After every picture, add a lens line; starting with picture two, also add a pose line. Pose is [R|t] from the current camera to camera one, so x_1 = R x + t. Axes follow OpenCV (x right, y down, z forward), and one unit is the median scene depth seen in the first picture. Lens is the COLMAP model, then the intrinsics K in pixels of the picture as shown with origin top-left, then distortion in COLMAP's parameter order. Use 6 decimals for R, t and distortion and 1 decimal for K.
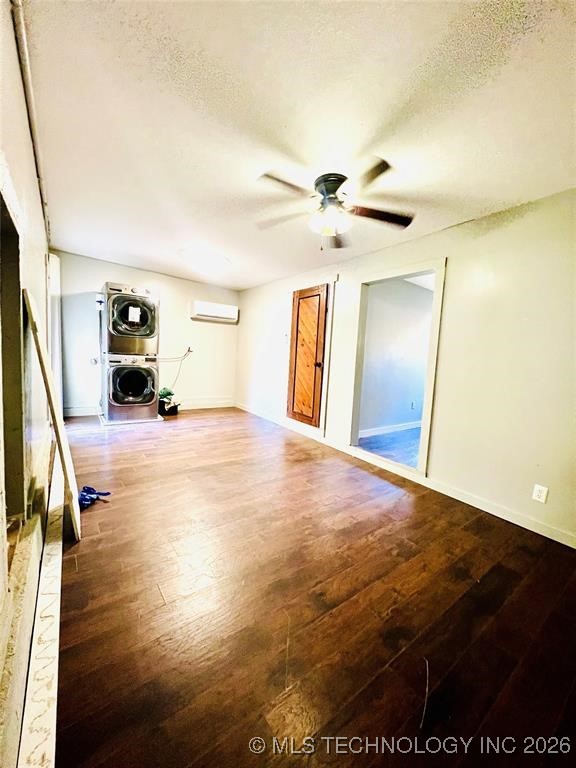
lens RADIAL K [[308.4, 0, 286.0], [0, 308.4, 381.3], [0, 0, 1]] dist [-0.019144, -0.000065]
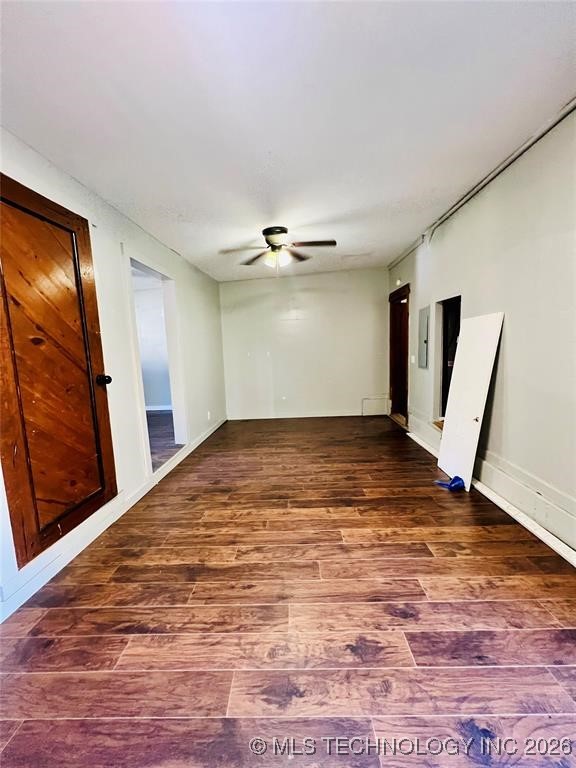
lens RADIAL K [[306.3, 0, 288.9], [0, 306.3, 384.6], [0, 0, 1]] dist [0.002052, -0.000012]
pose [[-0.787488, -0.093199, 0.609243, -0.482454], [0.059336, 0.972445, 0.225456, -0.153182], [-0.613467, 0.213694, -0.760258, 1.286254]]
